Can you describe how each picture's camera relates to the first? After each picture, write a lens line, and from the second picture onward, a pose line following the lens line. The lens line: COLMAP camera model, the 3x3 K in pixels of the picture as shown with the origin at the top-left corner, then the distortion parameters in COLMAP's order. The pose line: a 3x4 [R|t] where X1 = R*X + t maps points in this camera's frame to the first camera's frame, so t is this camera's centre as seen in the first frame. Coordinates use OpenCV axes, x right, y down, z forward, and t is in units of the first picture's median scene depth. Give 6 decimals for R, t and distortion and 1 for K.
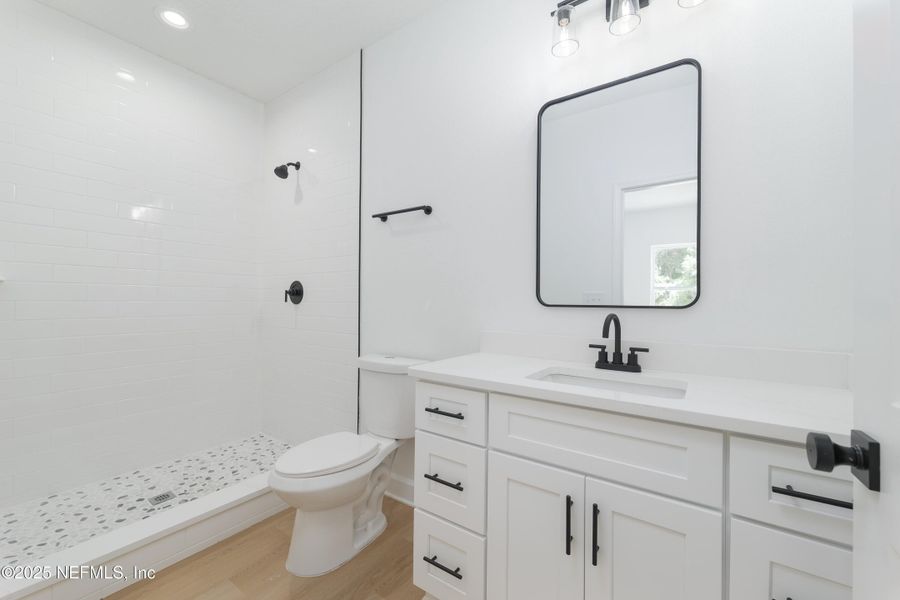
lens RADIAL K [[363.6, 0, 451.3], [0, 363.6, 301.7], [0, 0, 1]] dist [-0.001813, -0.000059]
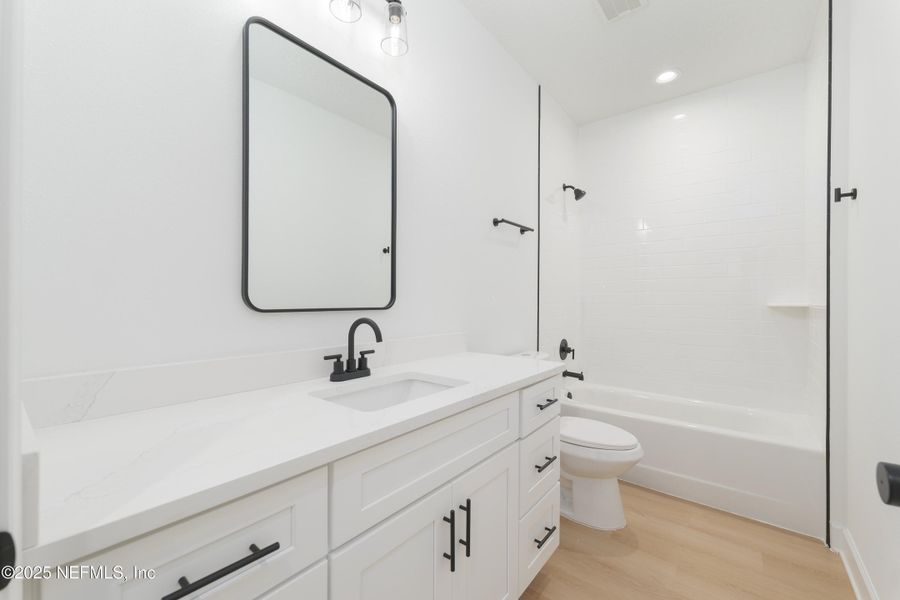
lens RADIAL K [[363.6, 0, 449.2], [0, 363.6, 298.8], [0, 0, 1]] dist [-0.001813, -0.000059]
pose [[0.063575, -0.009179, 0.997935, -0.433721], [-0.004640, 0.999944, 0.009493, -0.021159], [-0.997966, -0.005234, 0.063529, 0.705791]]
